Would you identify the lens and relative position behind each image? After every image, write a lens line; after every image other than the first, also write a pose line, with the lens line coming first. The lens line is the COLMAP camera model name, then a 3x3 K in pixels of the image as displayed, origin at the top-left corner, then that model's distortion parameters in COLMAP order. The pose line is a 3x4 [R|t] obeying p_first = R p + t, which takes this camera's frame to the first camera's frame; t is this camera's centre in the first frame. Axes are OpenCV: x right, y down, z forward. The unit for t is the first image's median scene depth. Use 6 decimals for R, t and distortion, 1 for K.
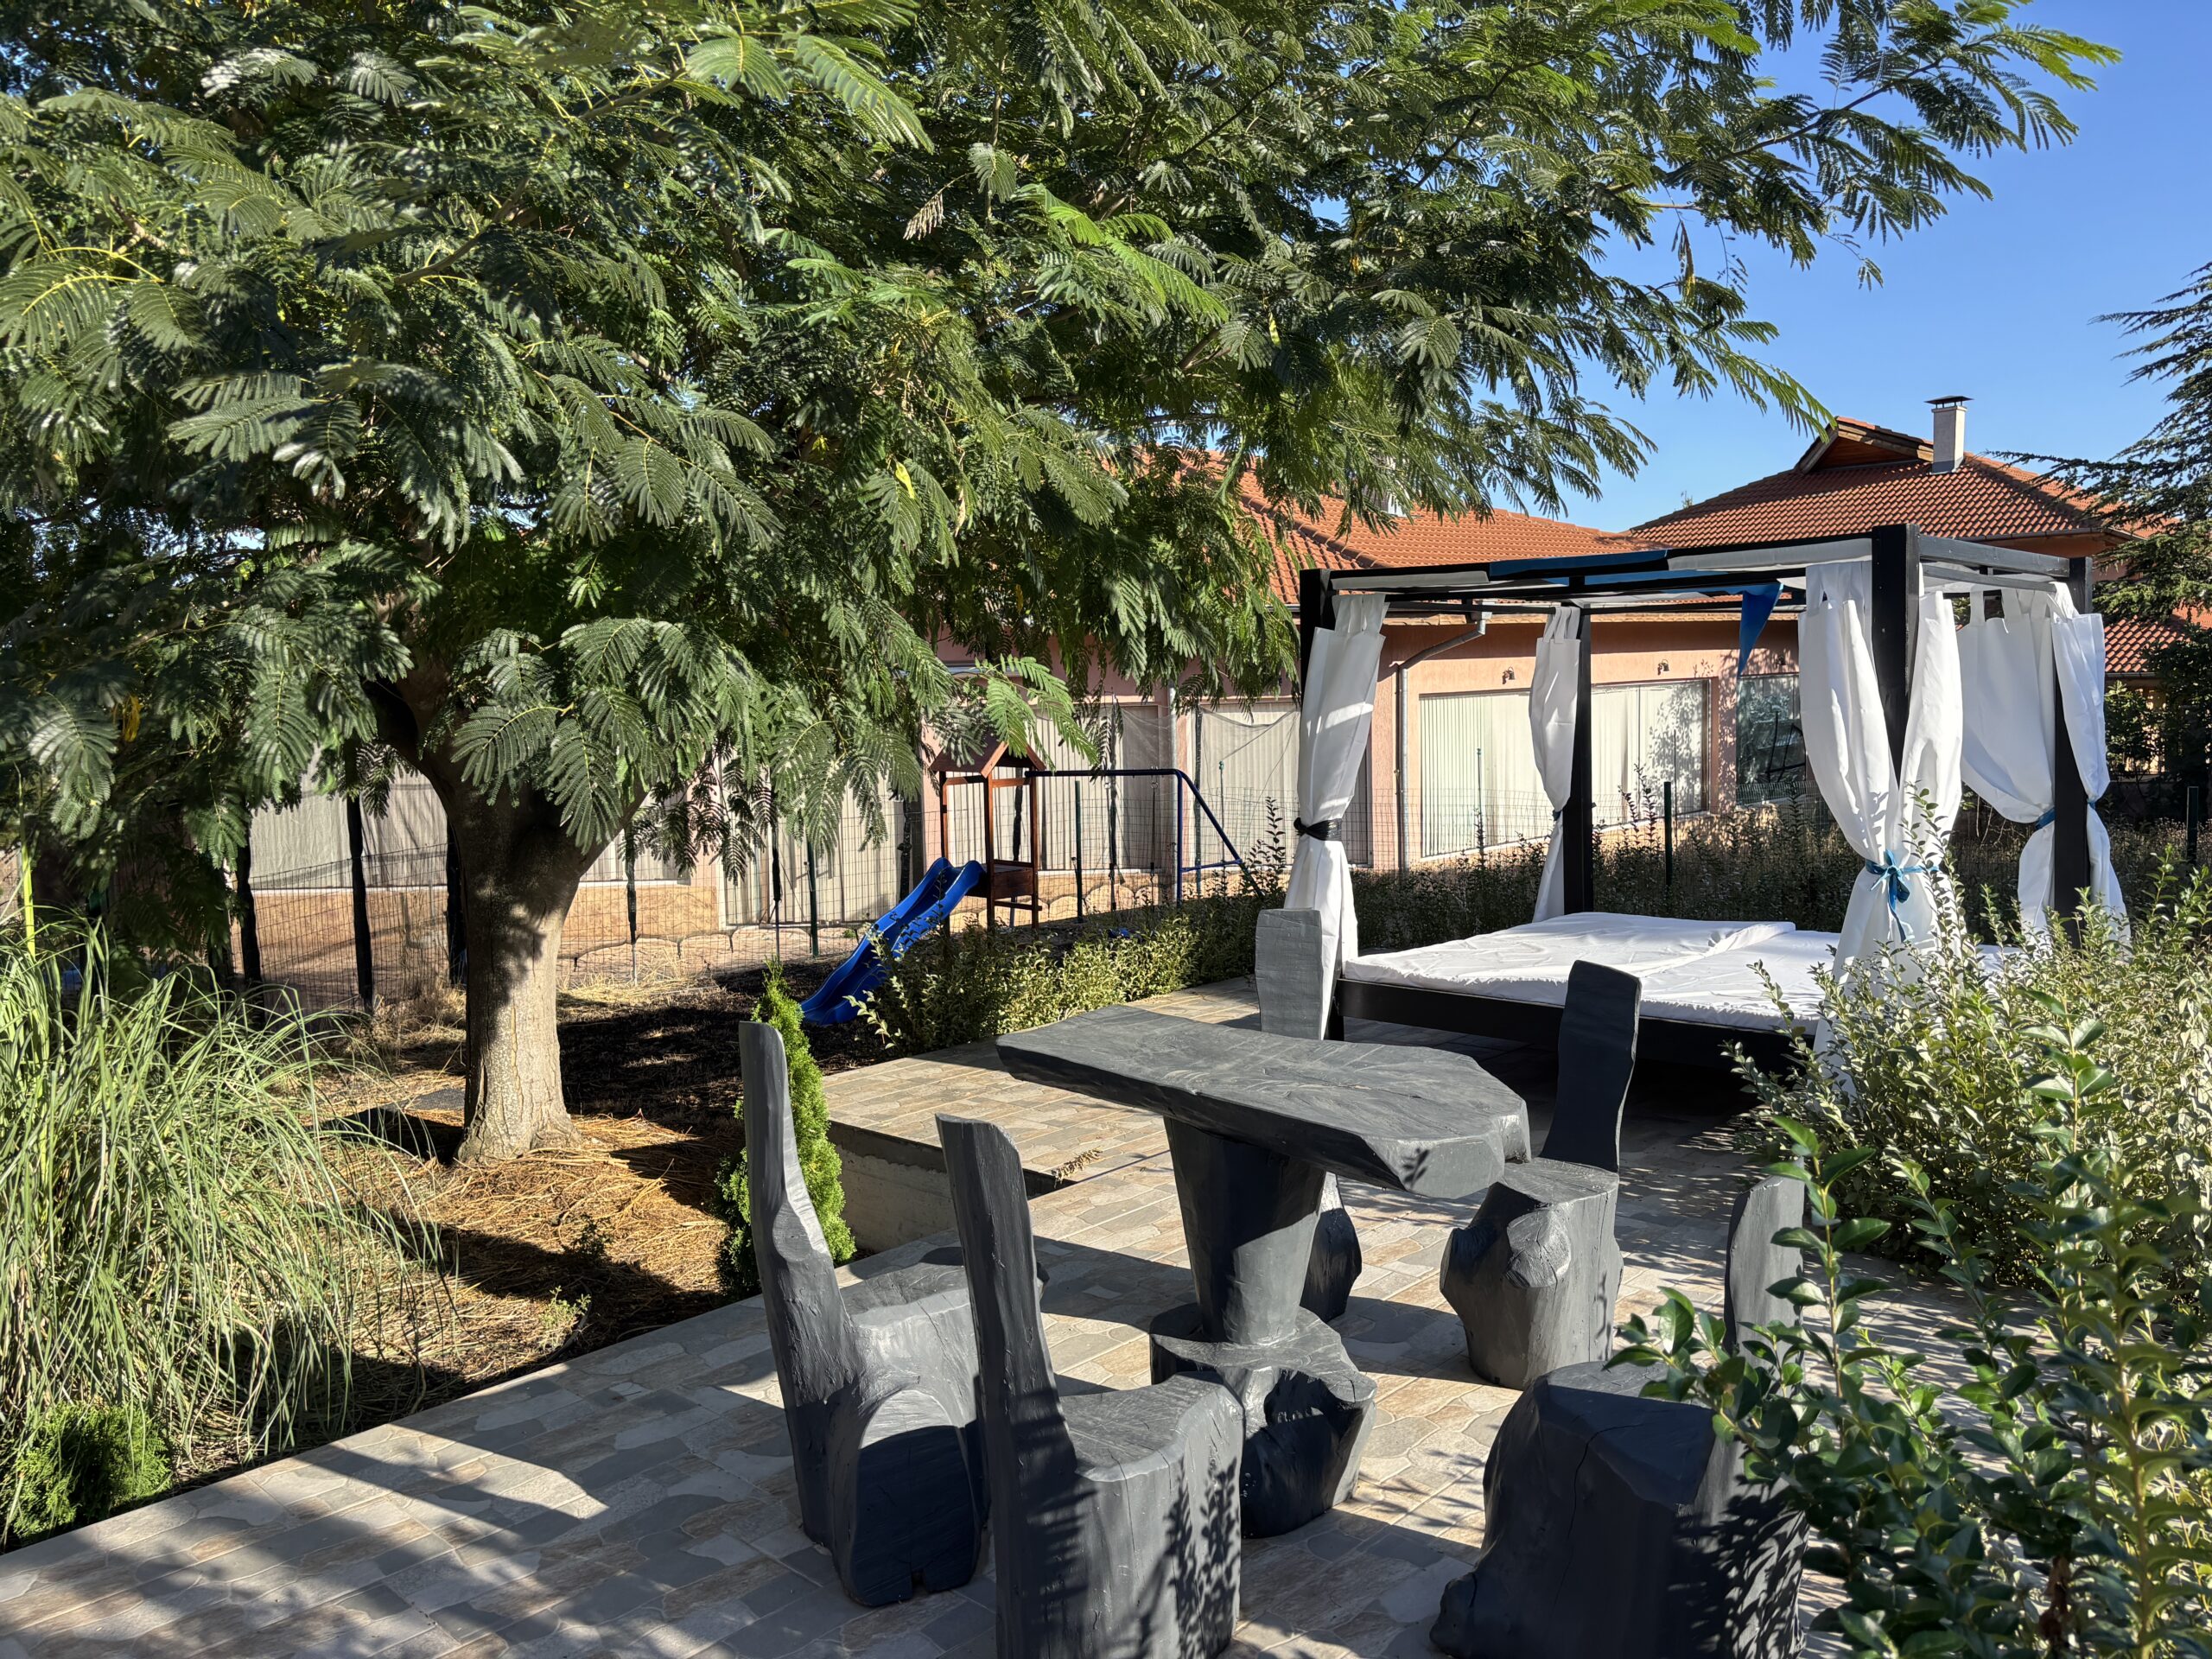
lens RADIAL K [[1613.9, 0, 1106.0], [0, 1613.9, 829.5], [0, 0, 1]] dist [0.037081, -0.000515]
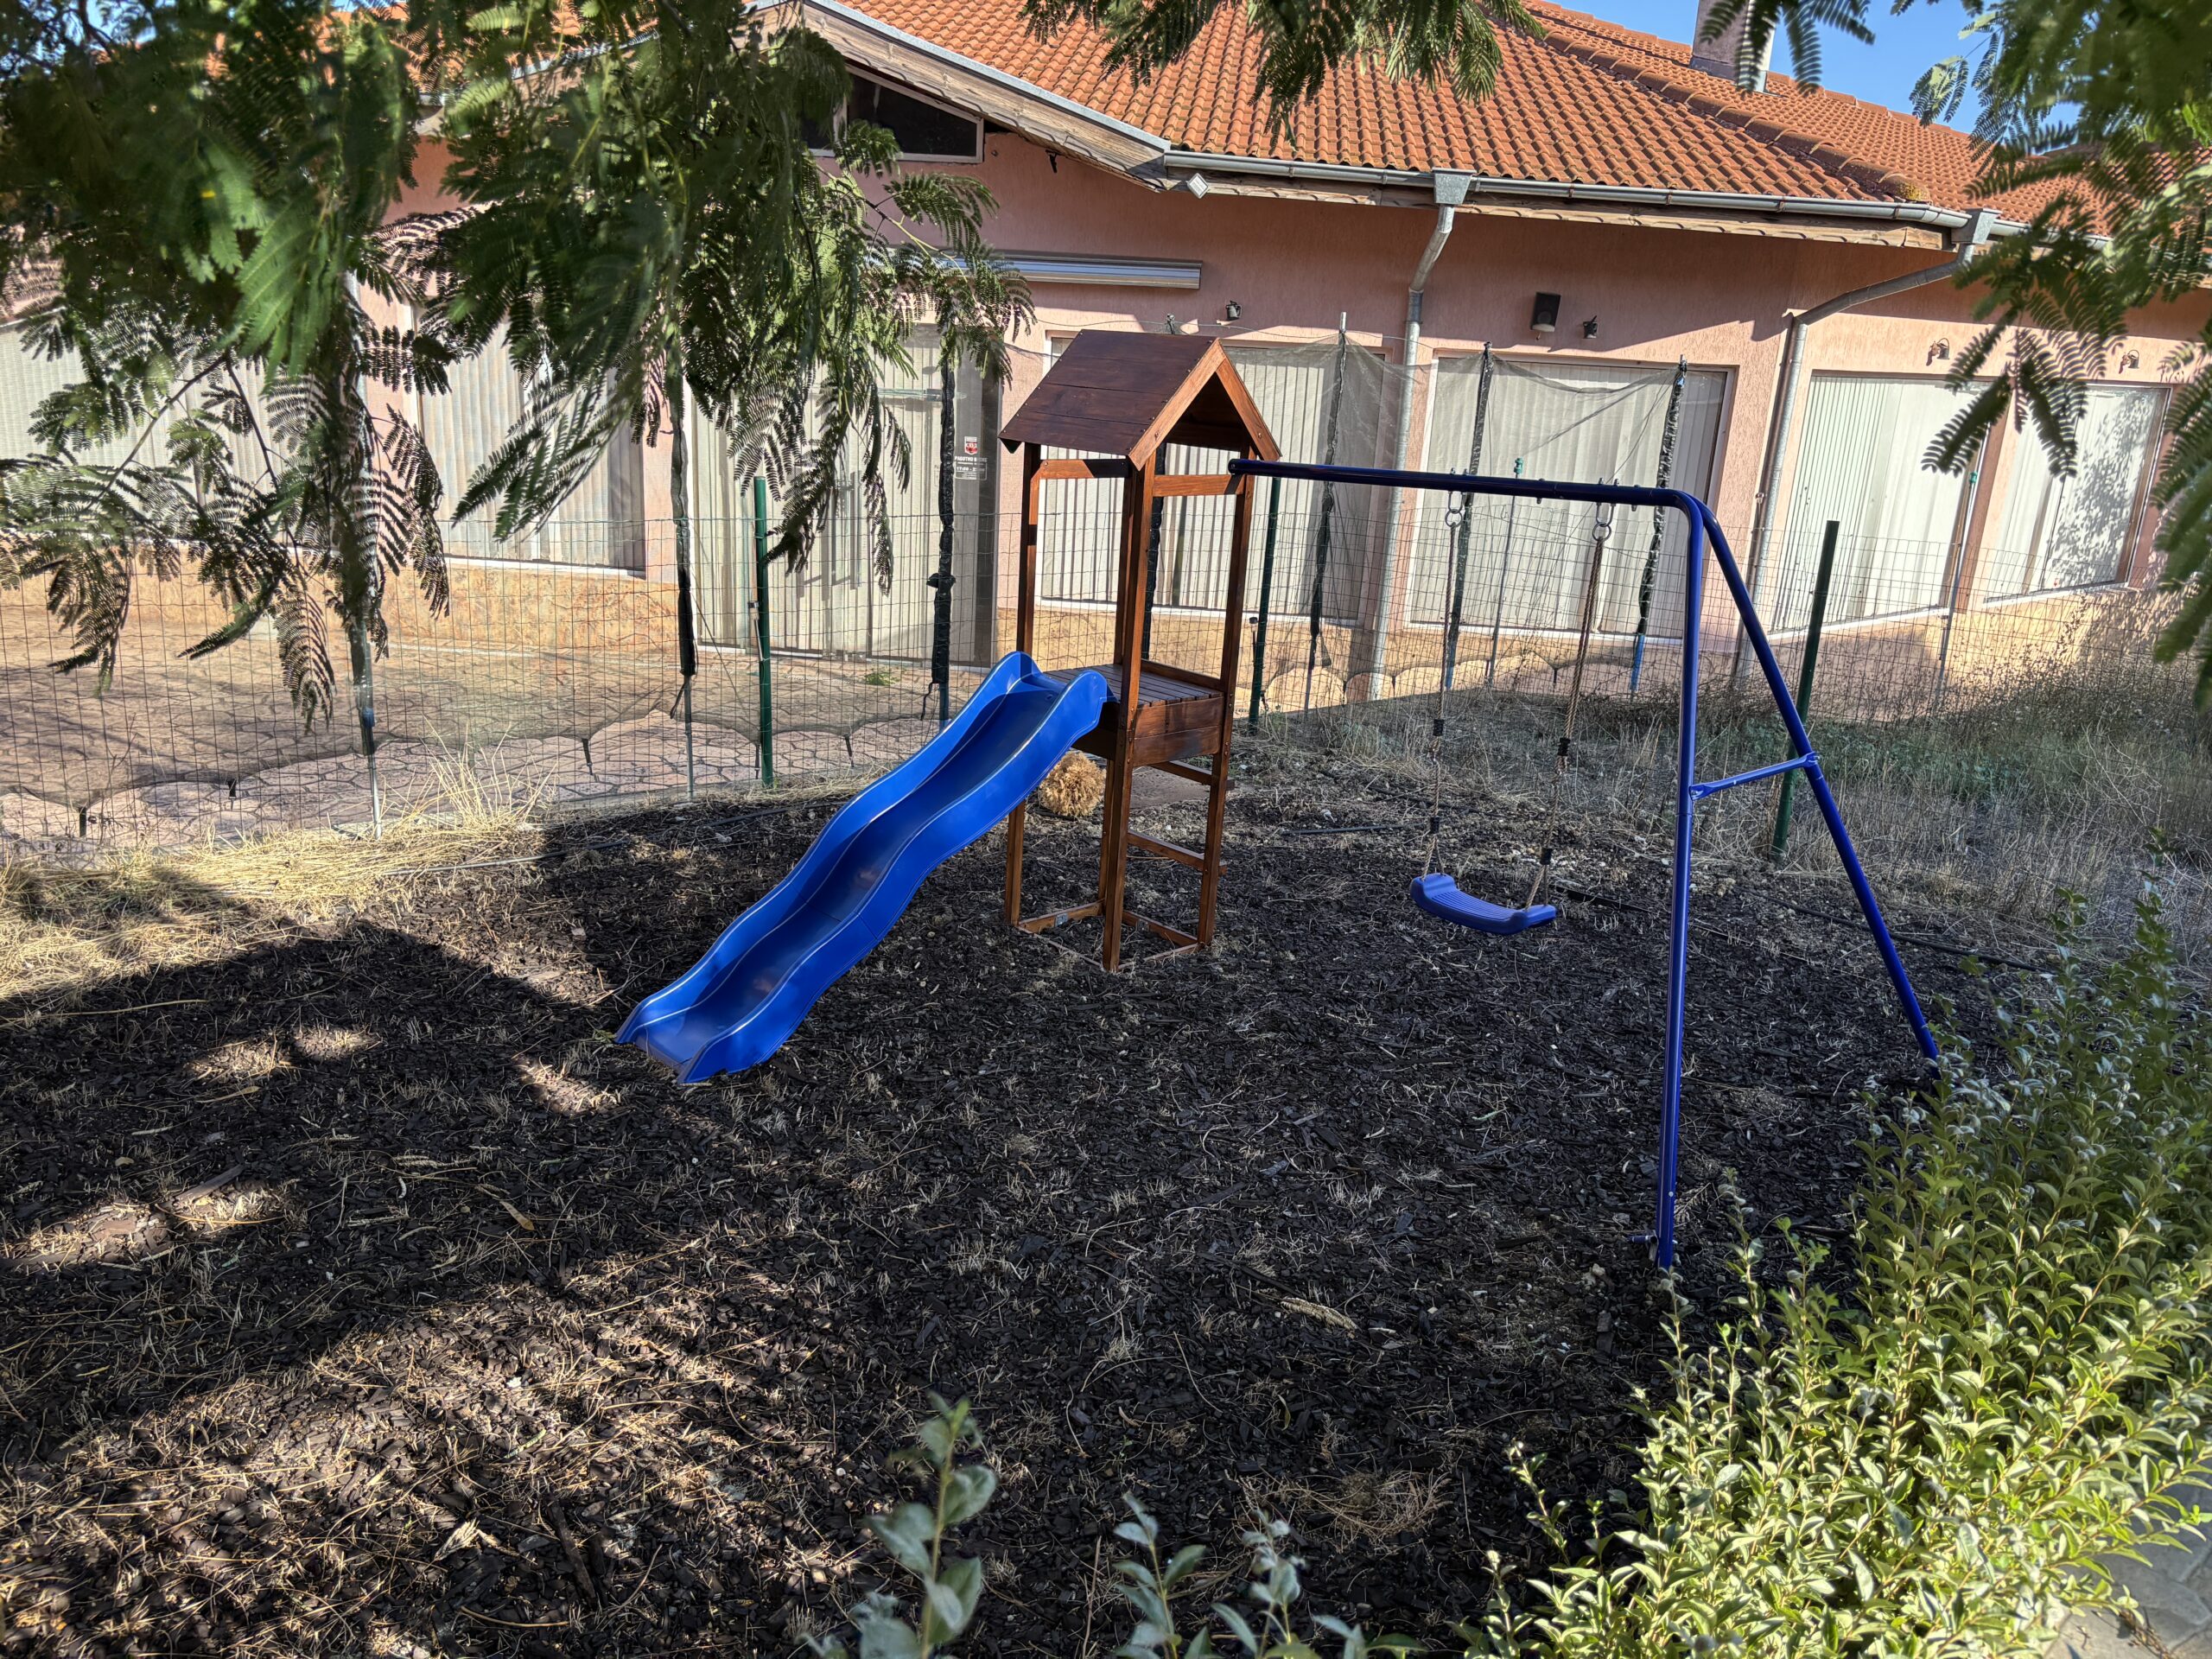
lens RADIAL K [[1613.9, 0, 1106.0], [0, 1613.9, 829.5], [0, 0, 1]] dist [0.037081, -0.000515]
pose [[0.995715, 0.084230, -0.038161, -0.036035], [-0.075353, 0.978273, 0.193141, -0.012754], [0.053600, -0.189438, 0.980429, 0.355461]]
